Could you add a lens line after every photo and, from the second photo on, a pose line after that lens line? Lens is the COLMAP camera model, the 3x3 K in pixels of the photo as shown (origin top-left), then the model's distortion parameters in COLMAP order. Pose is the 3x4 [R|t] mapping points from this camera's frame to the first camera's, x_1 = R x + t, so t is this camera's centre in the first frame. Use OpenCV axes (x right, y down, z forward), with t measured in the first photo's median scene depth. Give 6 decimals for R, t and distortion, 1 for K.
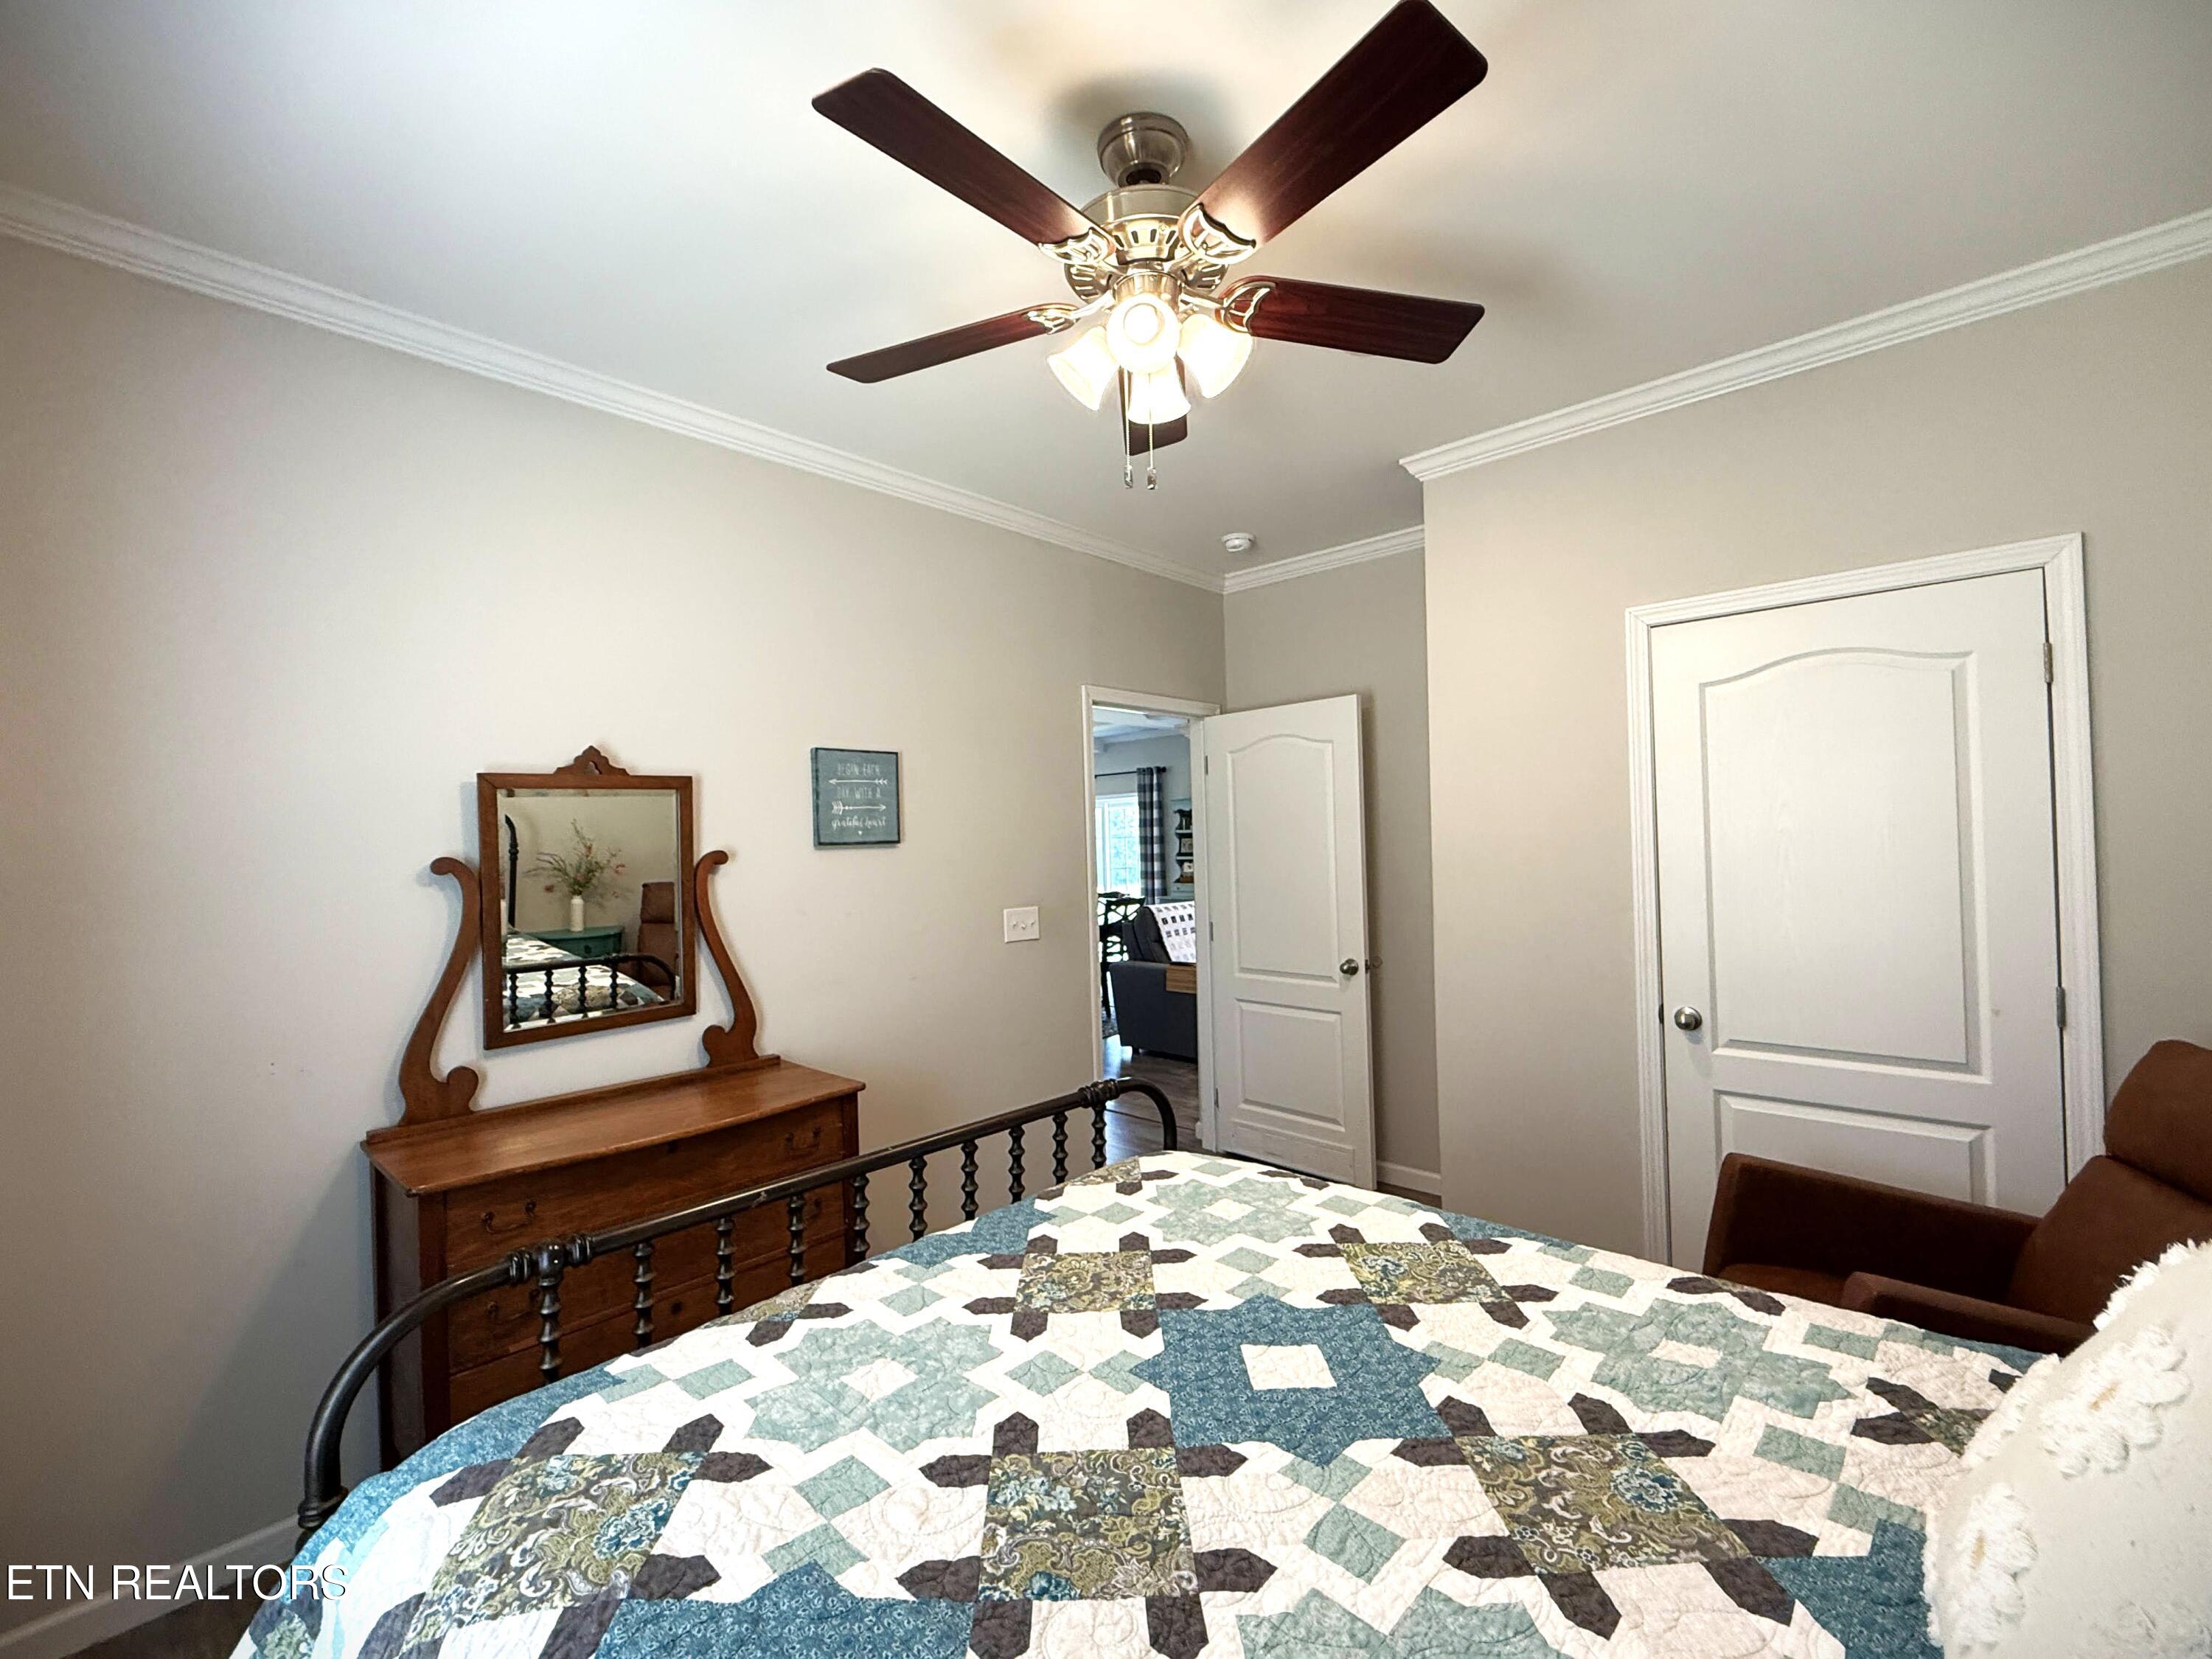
lens RADIAL K [[933.4, 0, 1106.2], [0, 933.4, 835.0], [0, 0, 1]] dist [0.000207, 0.000001]
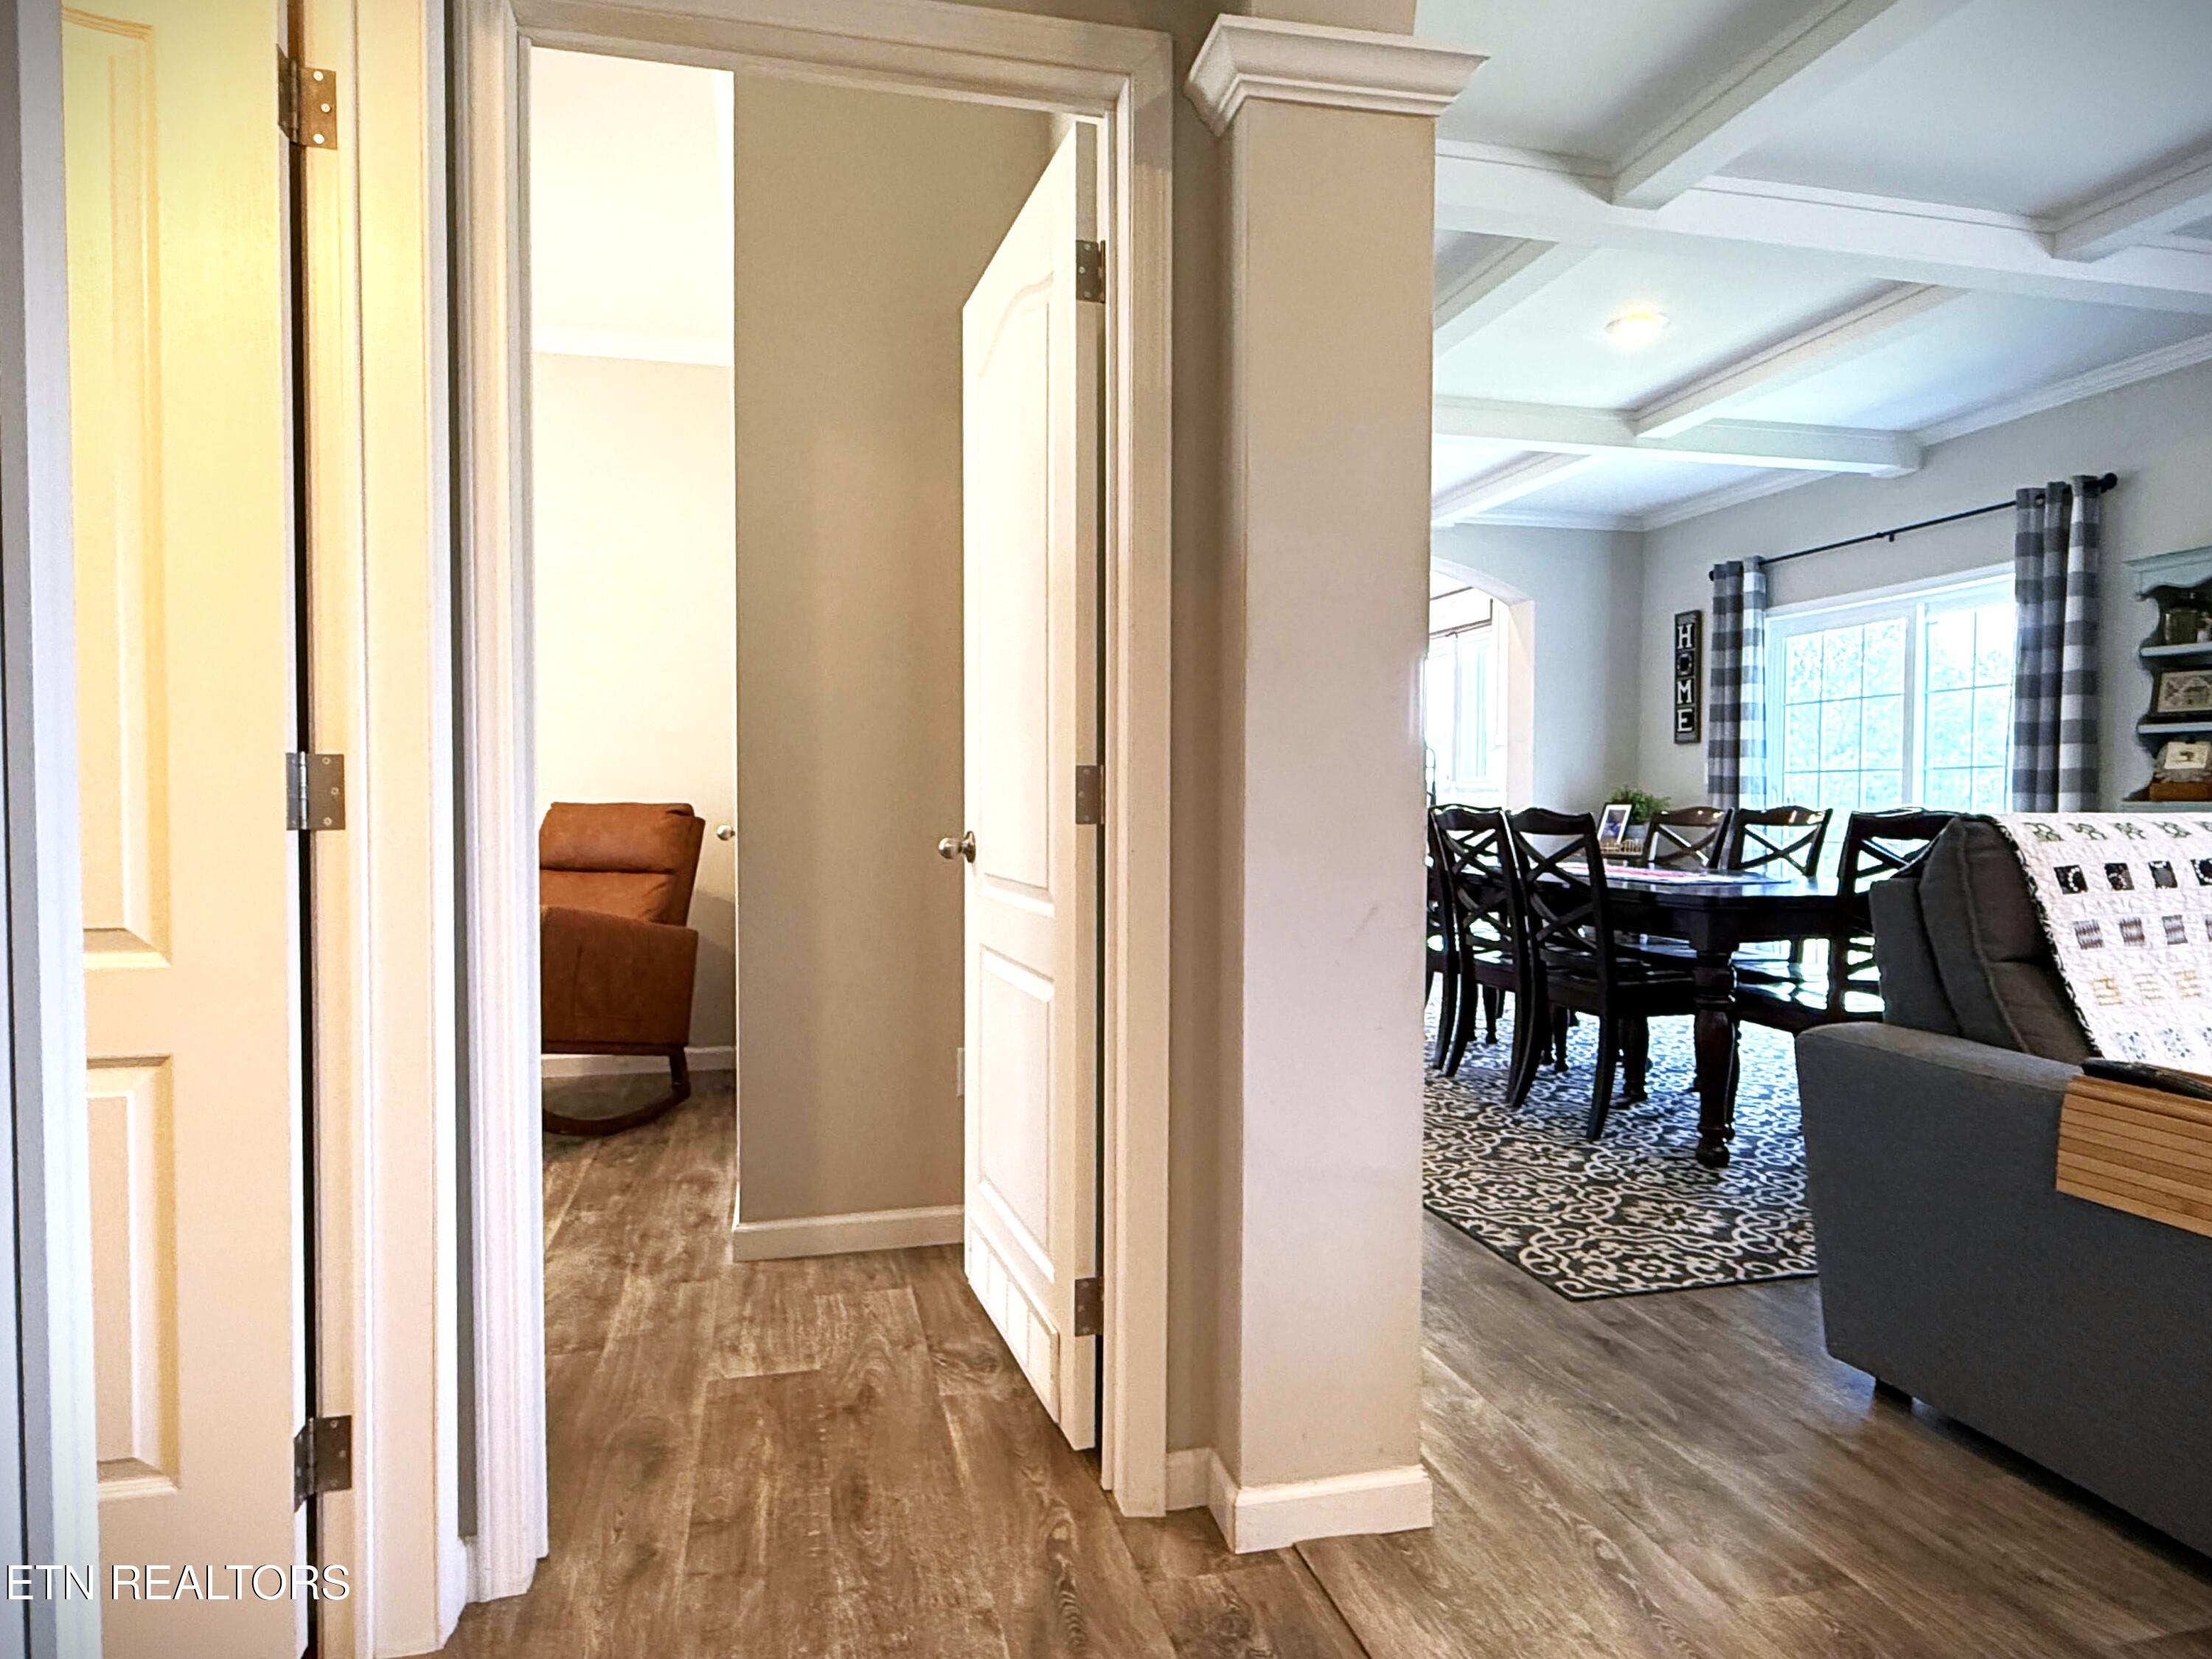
lens RADIAL K [[1327.9, 0, 1096.4], [0, 1327.9, 830.4], [0, 0, 1]] dist [-0.004094, -0.000643]
pose [[0.830899, 0.043634, -0.554709, 0.027721], [-0.018033, 0.998508, 0.051533, 0.042939], [0.556130, -0.032816, 0.830447, 0.373813]]
